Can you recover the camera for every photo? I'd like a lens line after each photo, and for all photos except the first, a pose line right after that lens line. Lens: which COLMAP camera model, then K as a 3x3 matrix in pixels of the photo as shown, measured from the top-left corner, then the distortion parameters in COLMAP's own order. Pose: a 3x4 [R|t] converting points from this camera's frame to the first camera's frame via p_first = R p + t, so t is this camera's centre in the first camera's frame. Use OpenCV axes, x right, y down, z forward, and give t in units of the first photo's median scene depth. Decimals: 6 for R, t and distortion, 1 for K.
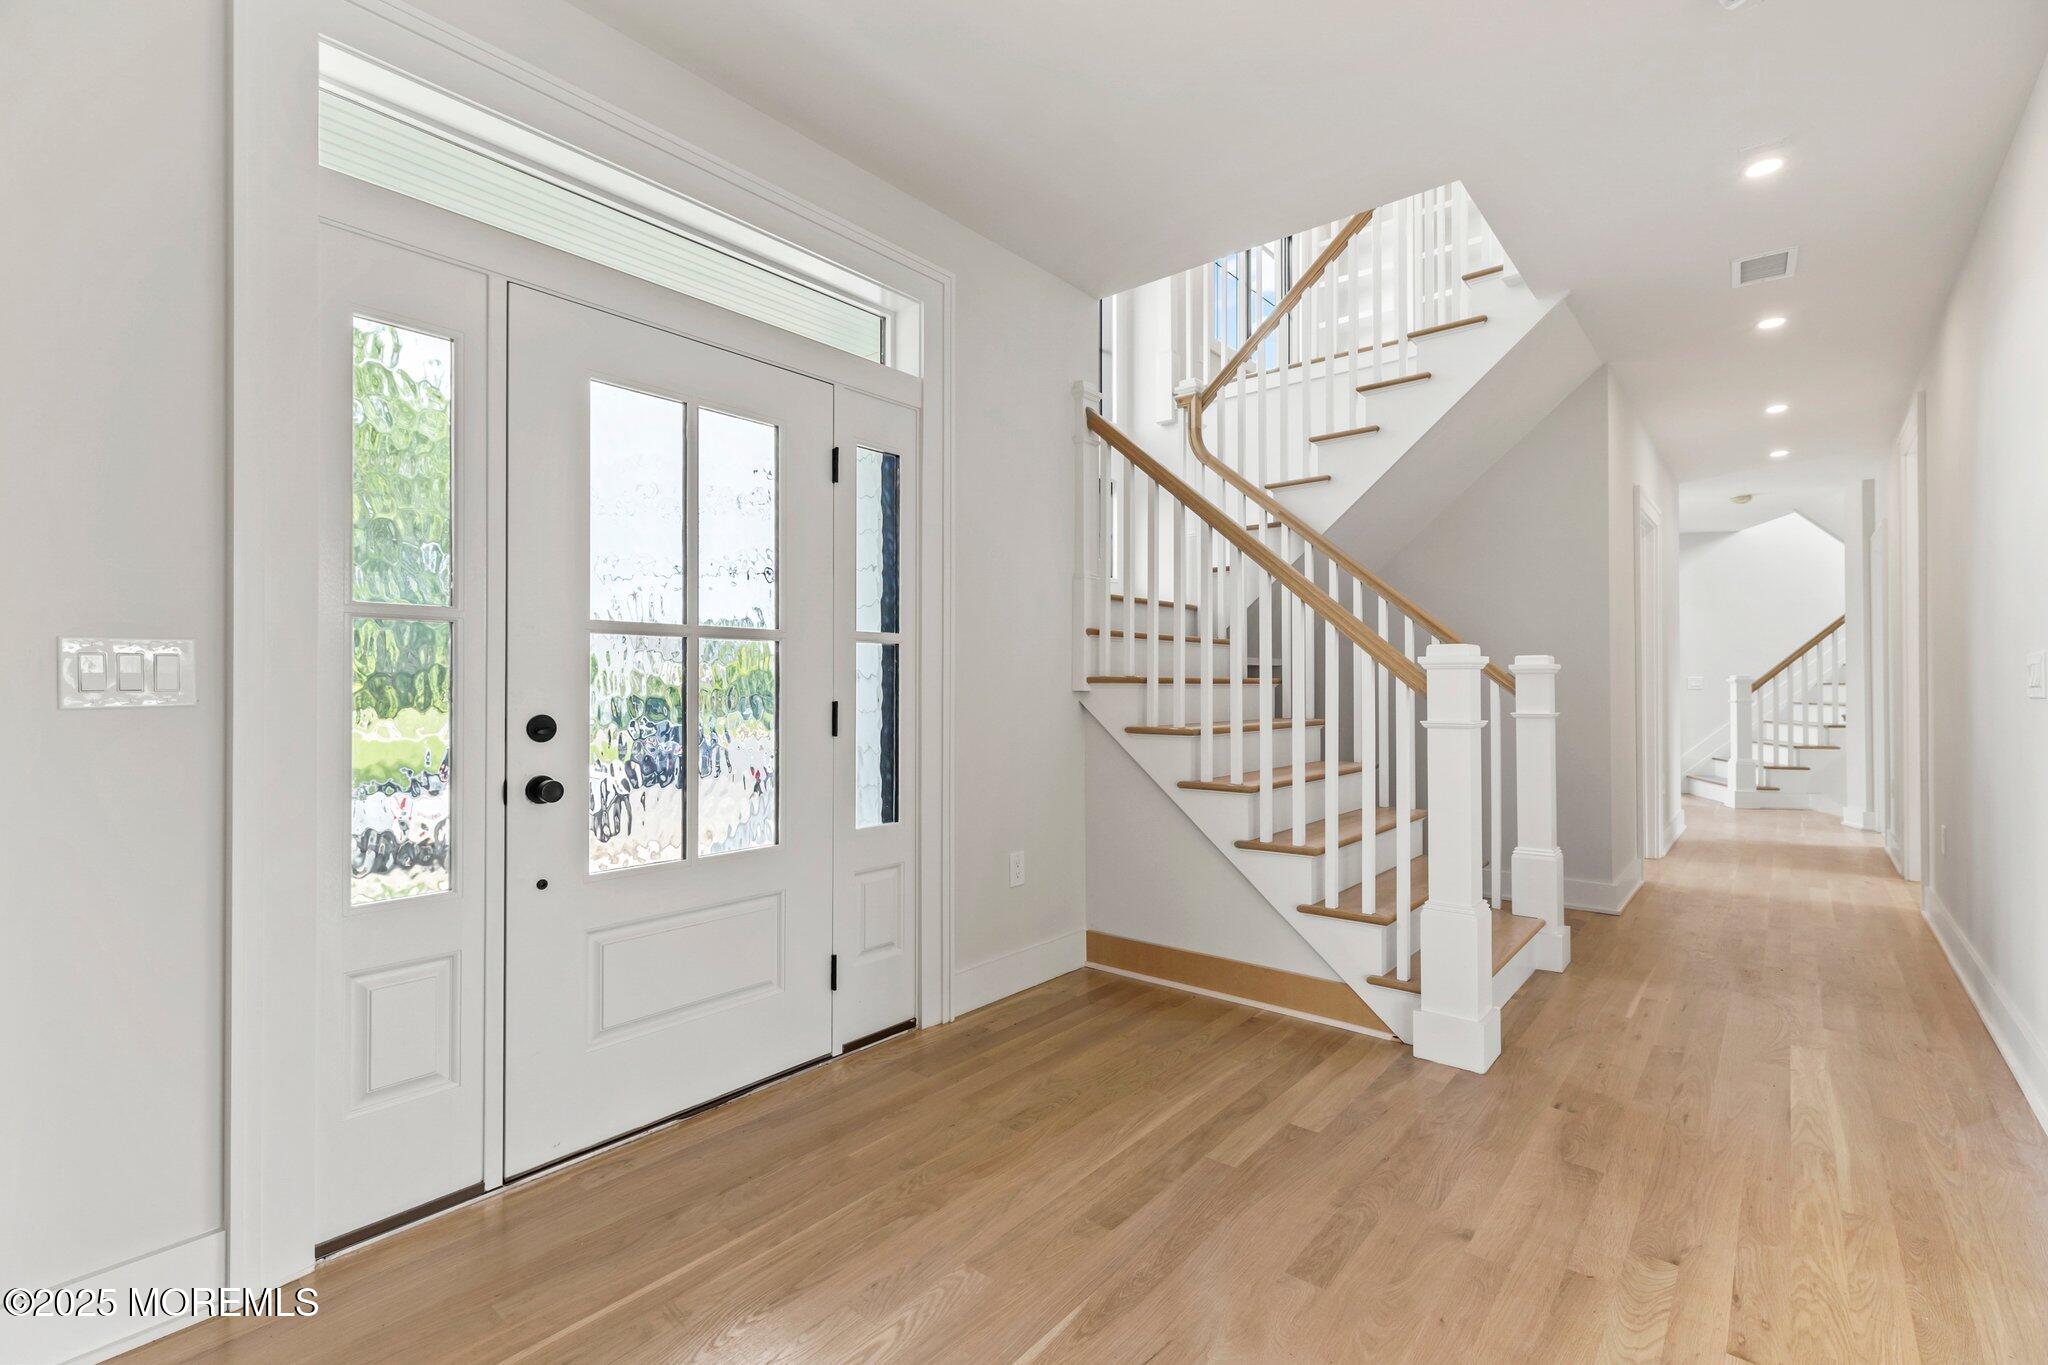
lens RADIAL K [[911.1, 0, 1024.0], [0, 911.1, 682.5], [0, 0, 1]] dist [-0.001090, -0.000136]
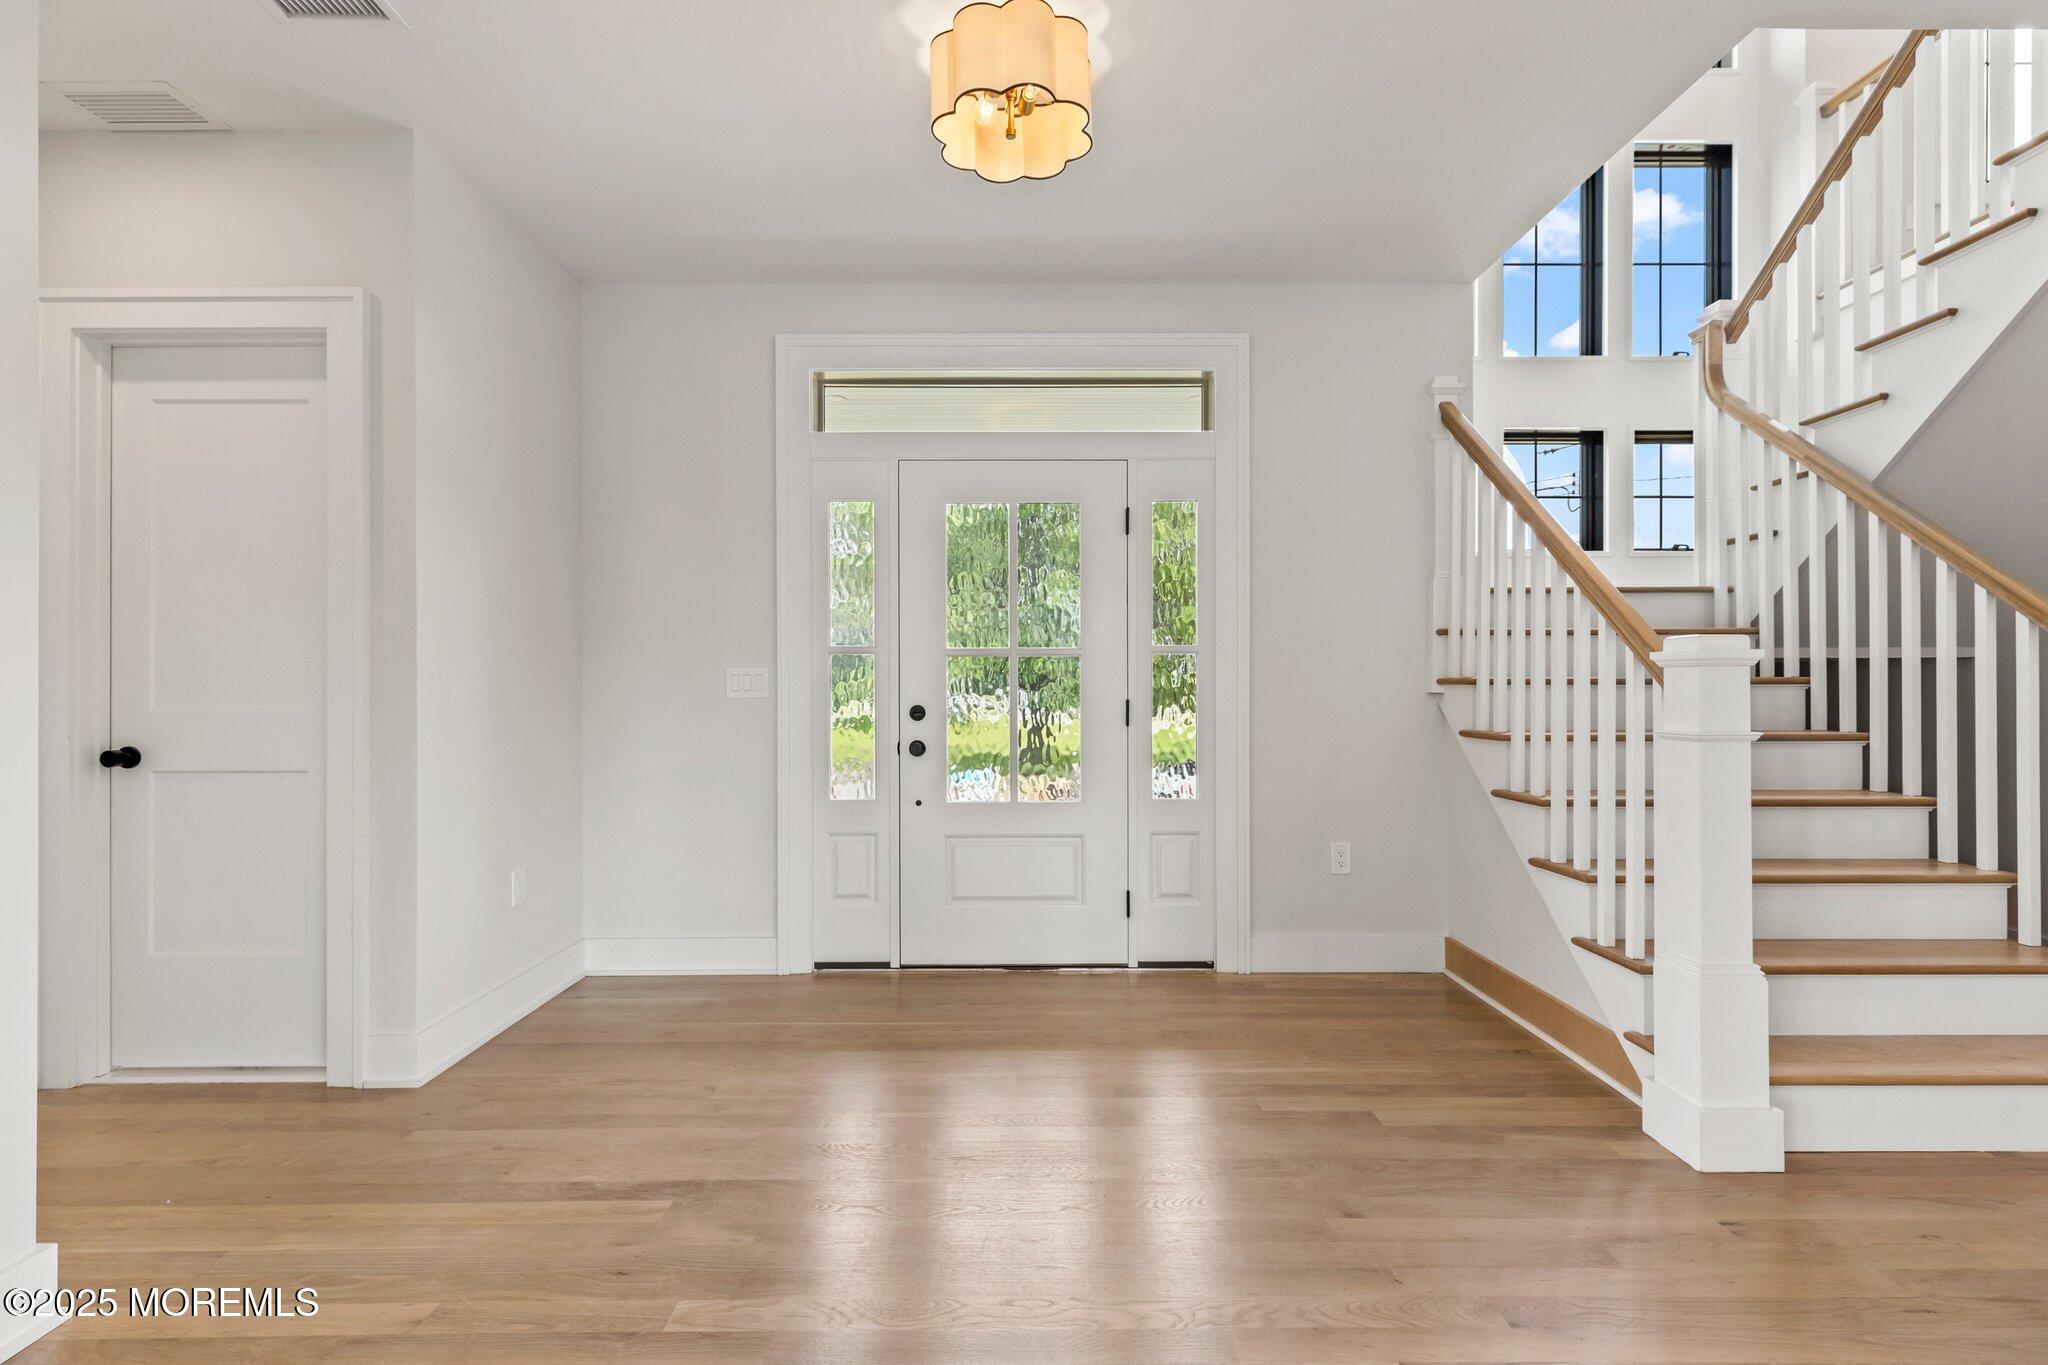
lens RADIAL K [[919.1, 0, 1022.4], [0, 919.1, 695.0], [0, 0, 1]] dist [0.000701, 0.000259]
pose [[0.641057, 0.006412, -0.767466, 0.716394], [0.004383, 0.999918, 0.012015, -0.002832], [0.767480, -0.011066, 0.640977, 0.026227]]
